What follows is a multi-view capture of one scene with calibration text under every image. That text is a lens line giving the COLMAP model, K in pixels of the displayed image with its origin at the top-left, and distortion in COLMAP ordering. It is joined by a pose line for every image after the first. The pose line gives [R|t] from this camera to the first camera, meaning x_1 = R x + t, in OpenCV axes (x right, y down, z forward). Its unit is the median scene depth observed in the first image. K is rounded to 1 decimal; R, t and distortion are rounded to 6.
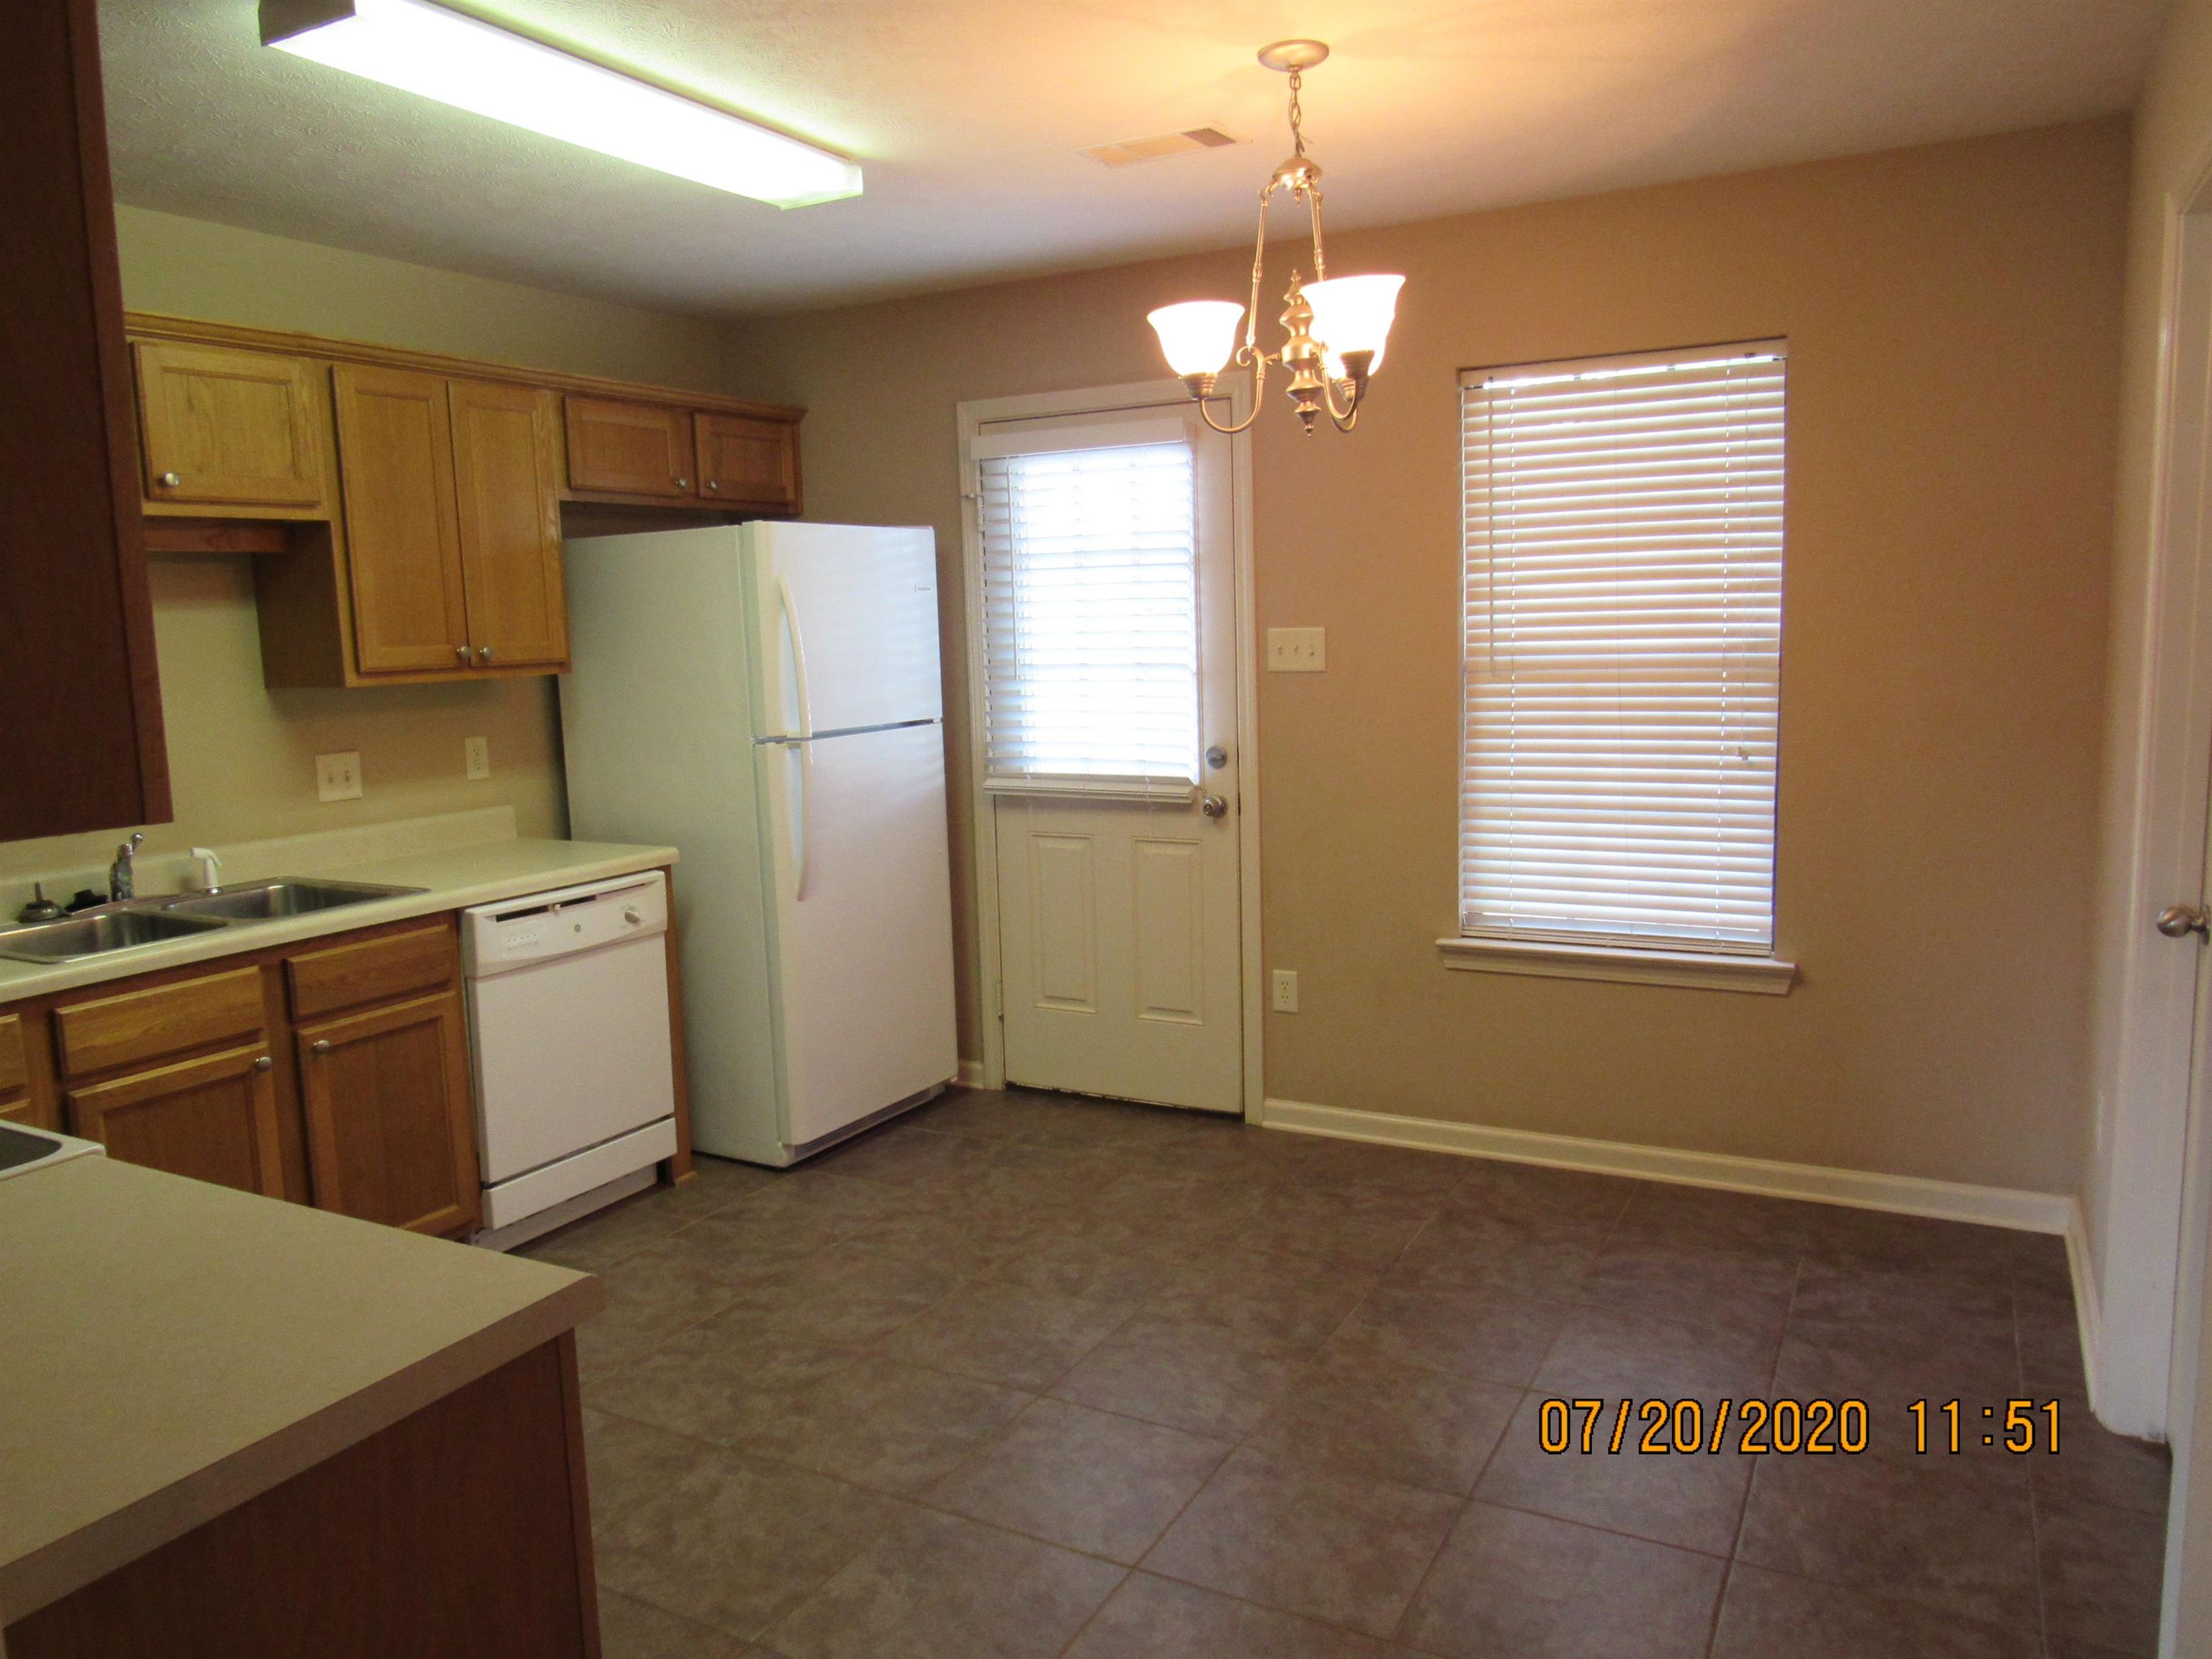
lens RADIAL K [[1588.7, 0, 1106.0], [0, 1588.7, 829.5], [0, 0, 1]] dist [-0.035420, 0.000282]
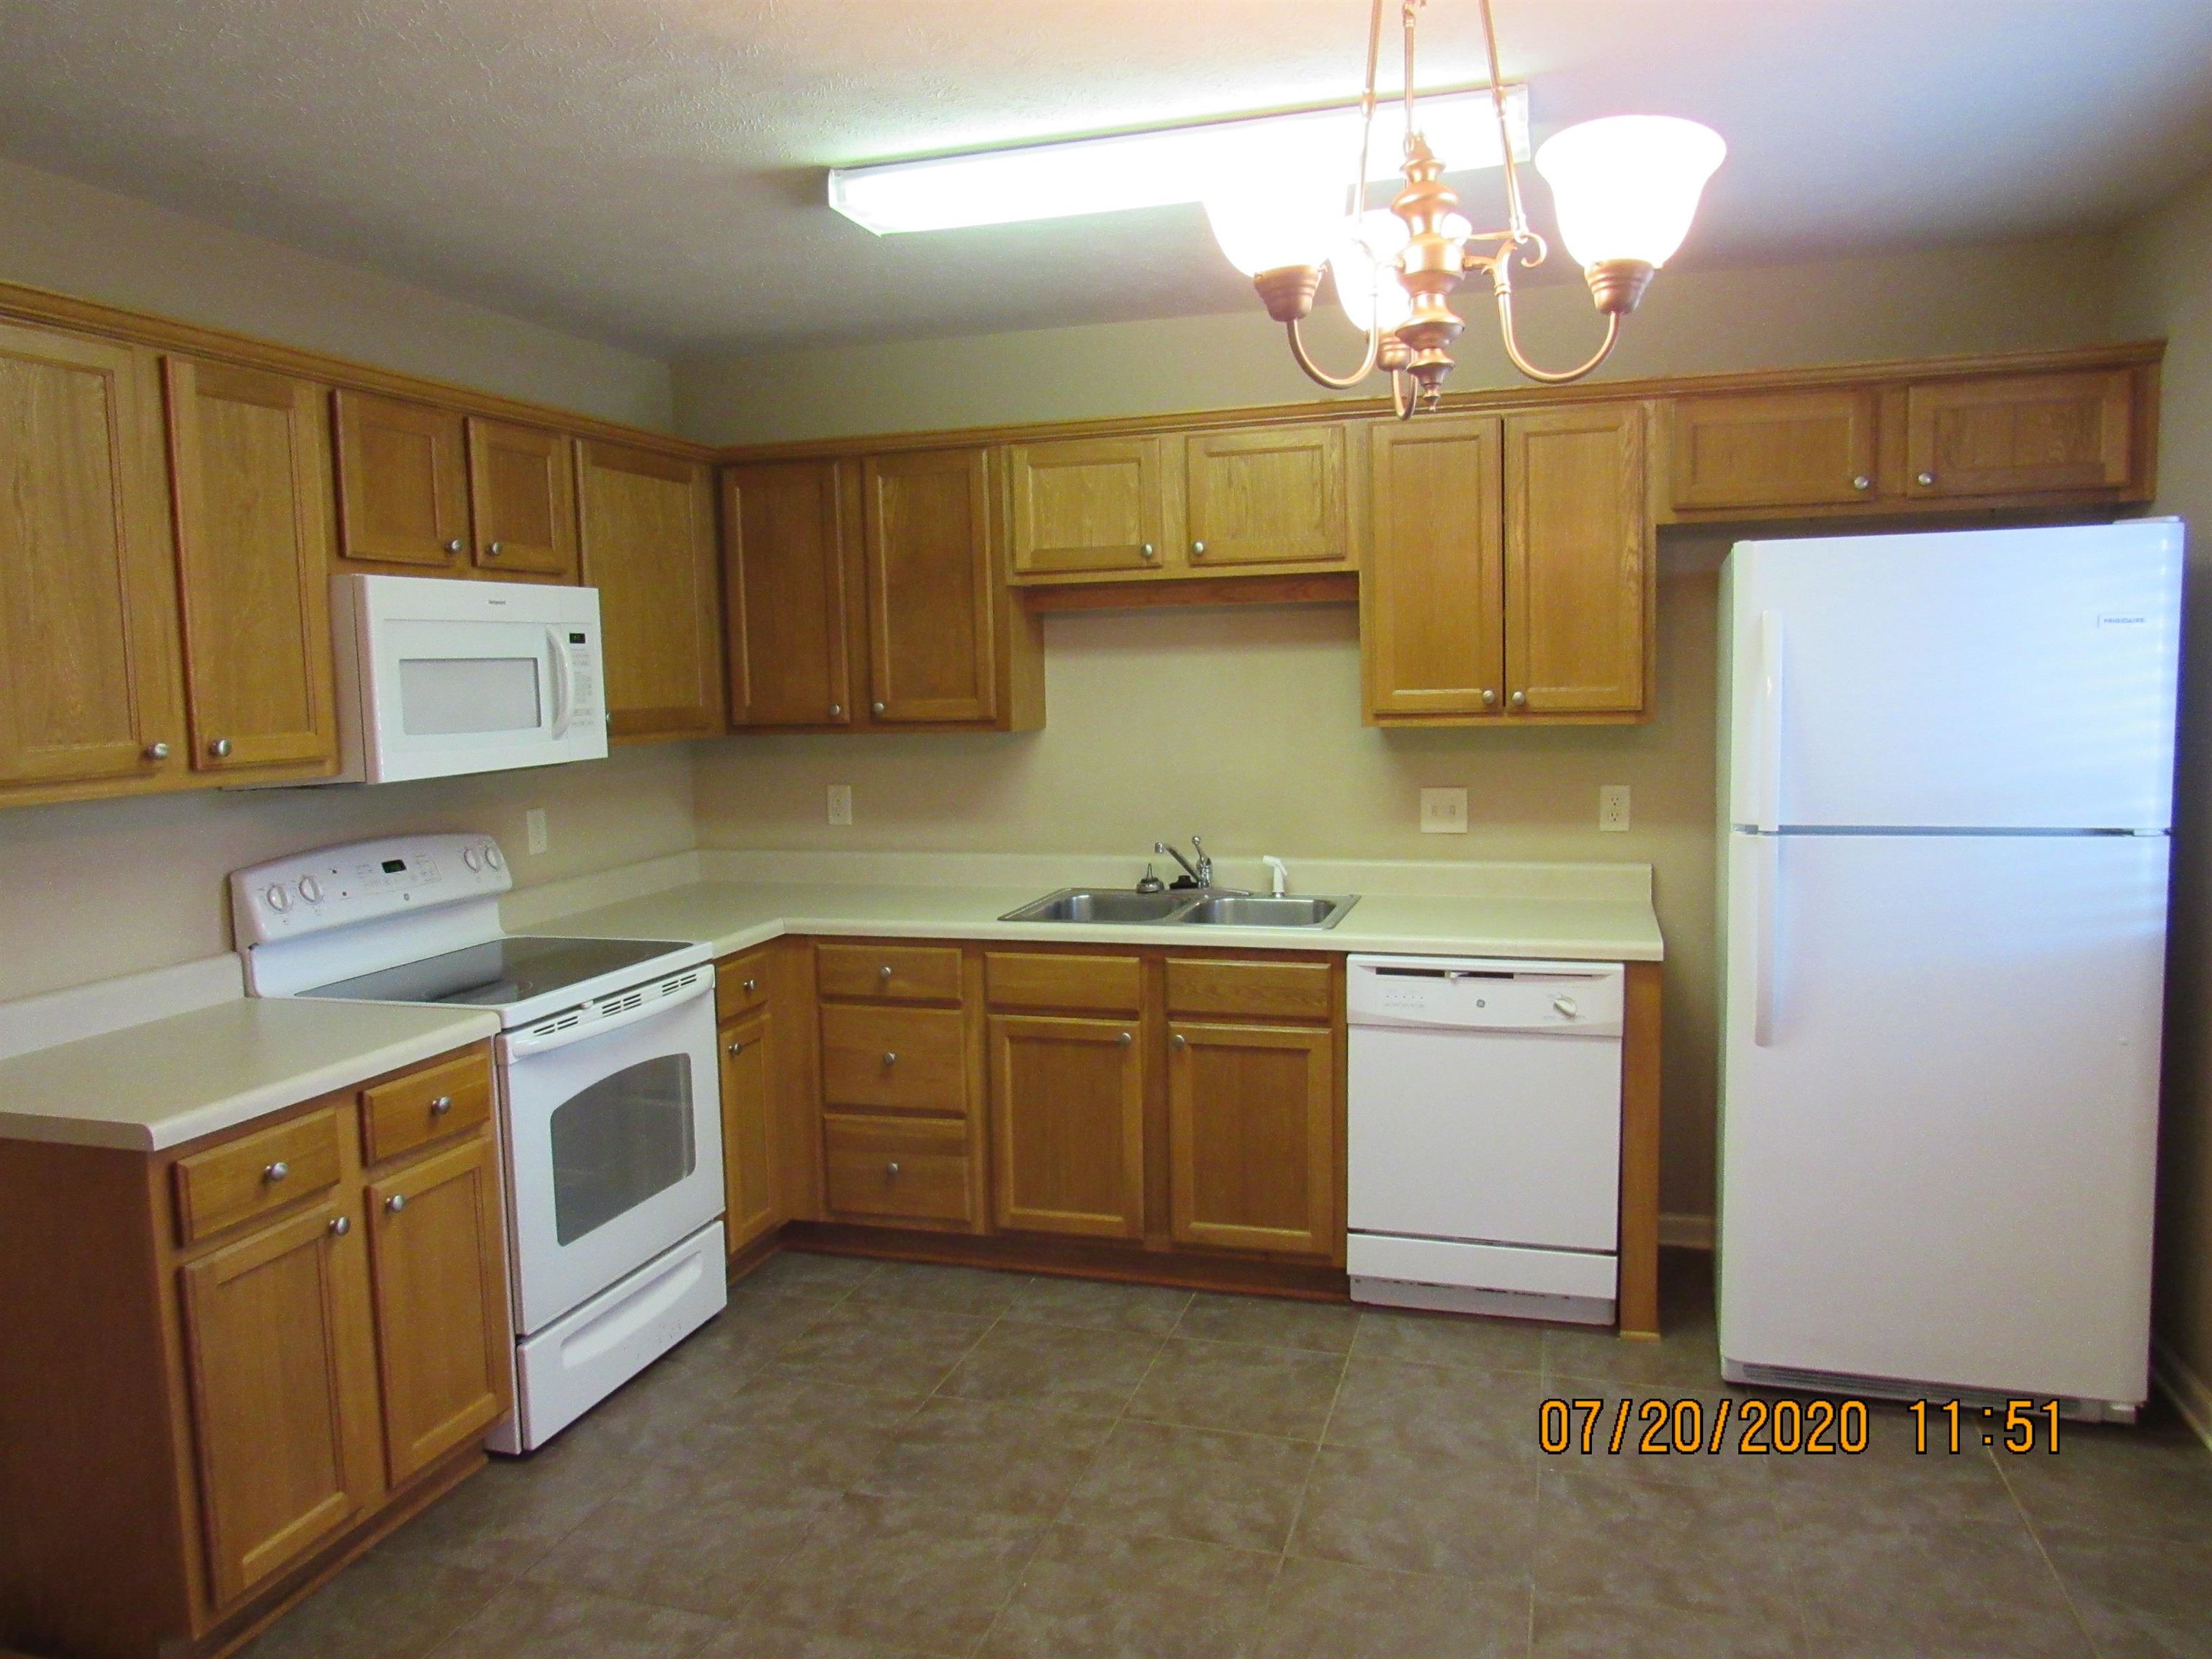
lens RADIAL K [[1612.1, 0, 1106.0], [0, 1612.1, 829.5], [0, 0, 1]] dist [-0.007576, 0.002806]
pose [[0.190124, 0.124049, -0.973891, 0.530481], [-0.111280, 0.988315, 0.104162, -0.112208], [0.975433, 0.088571, 0.201707, 0.599063]]
